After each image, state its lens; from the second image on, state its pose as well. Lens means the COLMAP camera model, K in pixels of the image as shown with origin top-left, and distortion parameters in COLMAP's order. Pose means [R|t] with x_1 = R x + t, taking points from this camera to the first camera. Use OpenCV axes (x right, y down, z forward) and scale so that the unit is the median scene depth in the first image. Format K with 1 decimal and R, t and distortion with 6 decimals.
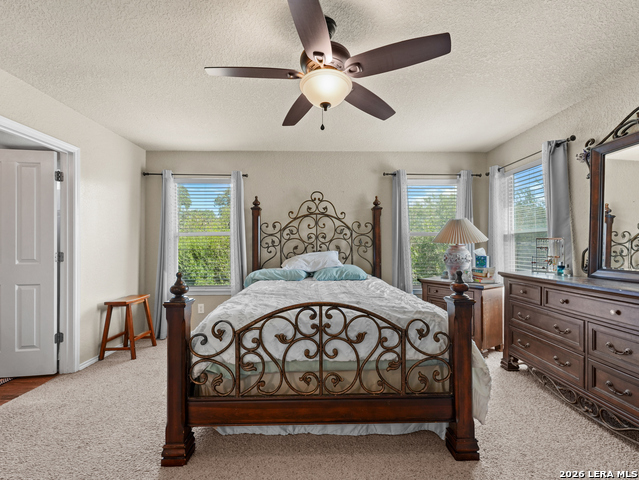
lens RADIAL K [[293.8, 0, 321.5], [0, 293.8, 244.6], [0, 0, 1]] dist [0.003187, 0.000382]
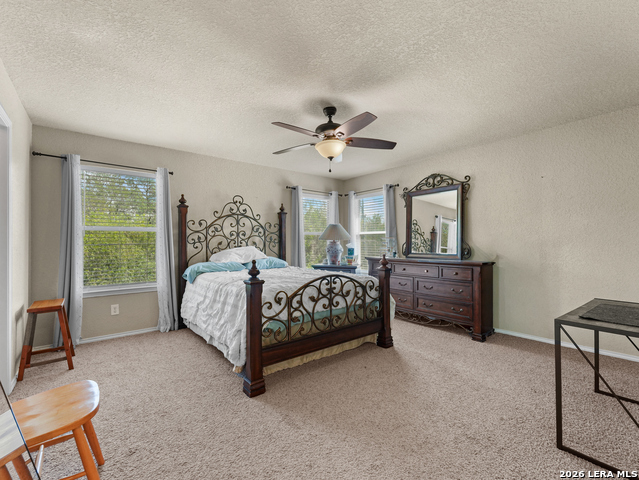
lens RADIAL K [[296.6, 0, 319.5], [0, 296.6, 240.0], [0, 0, 1]] dist [-0.000531, -0.000049]
pose [[0.789024, 0.004752, 0.614344, -0.788854], [-0.001531, 0.999982, -0.005769, 0.005212], [-0.614360, 0.003611, 0.789017, -0.217274]]
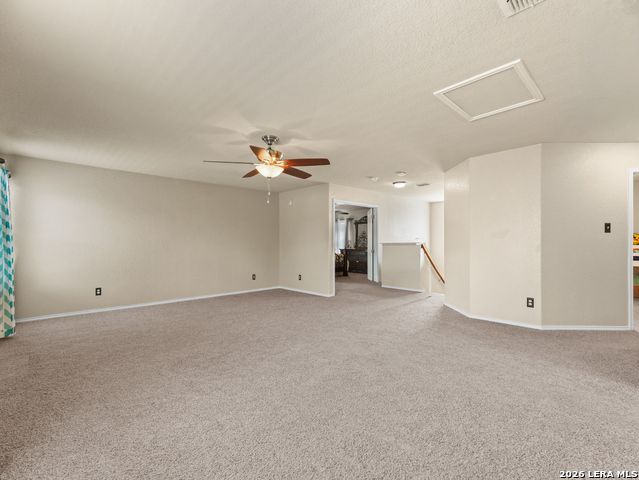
lens RADIAL K [[293.8, 0, 321.5], [0, 293.8, 244.6], [0, 0, 1]] dist [0.003187, 0.000382]
pose [[0.732725, -0.004628, 0.680509, -2.861799], [0.003684, 0.999989, 0.002834, 0.024740], [-0.680515, 0.000431, 0.732734, -2.208611]]
